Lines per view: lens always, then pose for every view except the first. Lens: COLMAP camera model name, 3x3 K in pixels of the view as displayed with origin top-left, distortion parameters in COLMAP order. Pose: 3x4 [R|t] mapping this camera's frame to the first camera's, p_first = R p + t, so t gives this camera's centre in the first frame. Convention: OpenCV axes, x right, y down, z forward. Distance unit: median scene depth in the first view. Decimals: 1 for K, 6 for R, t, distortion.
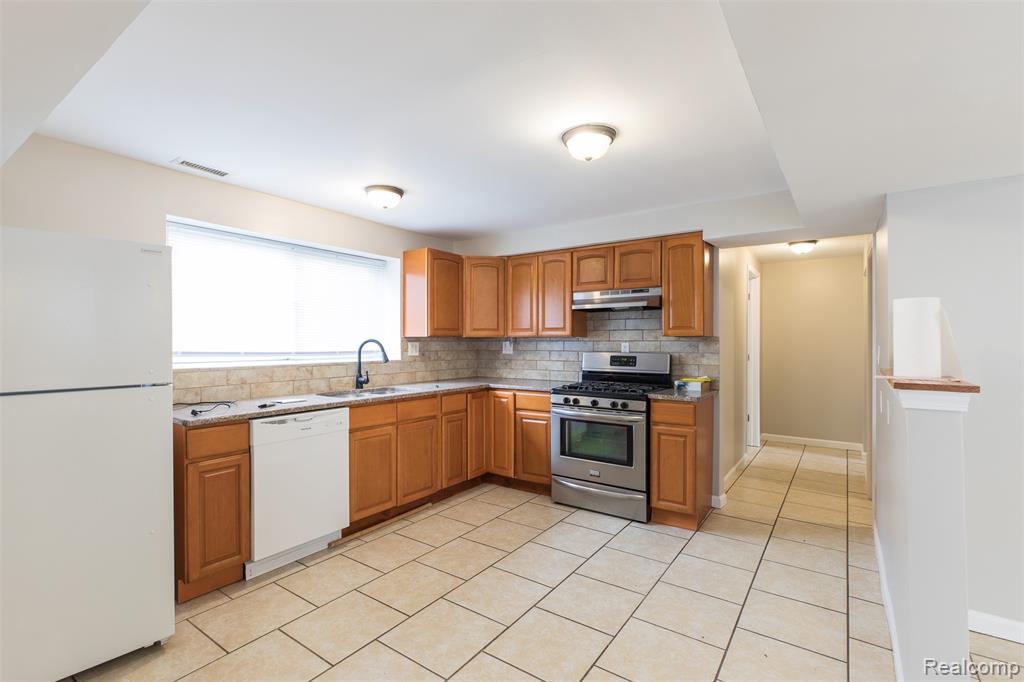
lens RADIAL K [[481.1, 0, 505.5], [0, 481.1, 345.2], [0, 0, 1]] dist [0.000013, -0.000668]
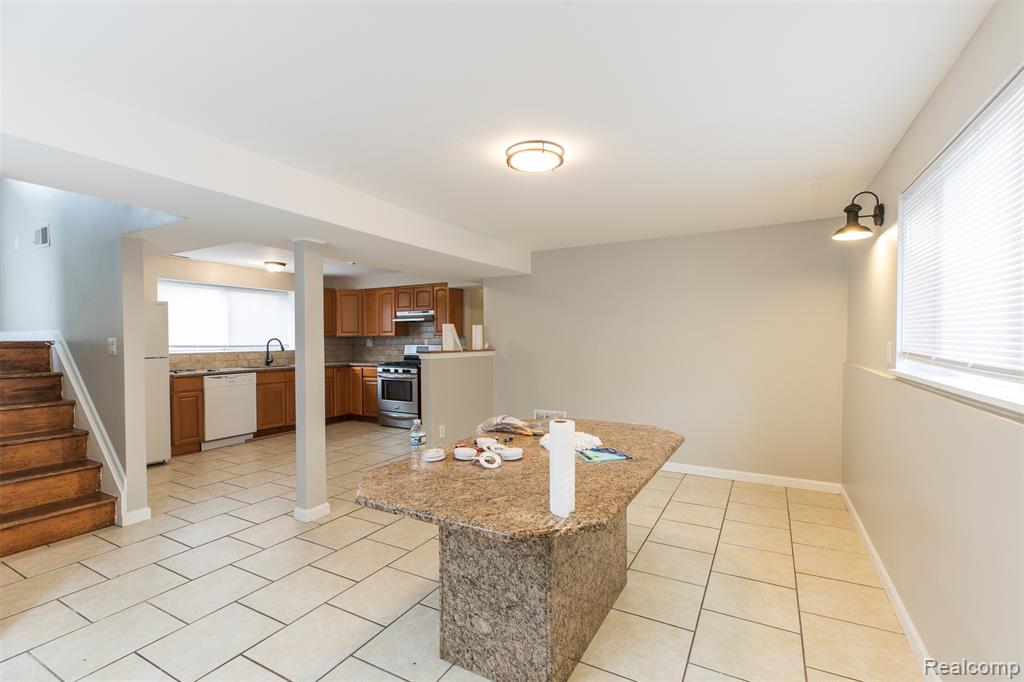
lens RADIAL K [[454.9, 0, 523.5], [0, 454.9, 344.0], [0, 0, 1]] dist [0.001844, 0.000580]
pose [[0.991528, -0.009054, 0.129578, 0.443161], [0.008659, 0.999956, 0.003614, 0.011217], [-0.129605, -0.002461, 0.991563, -0.849903]]
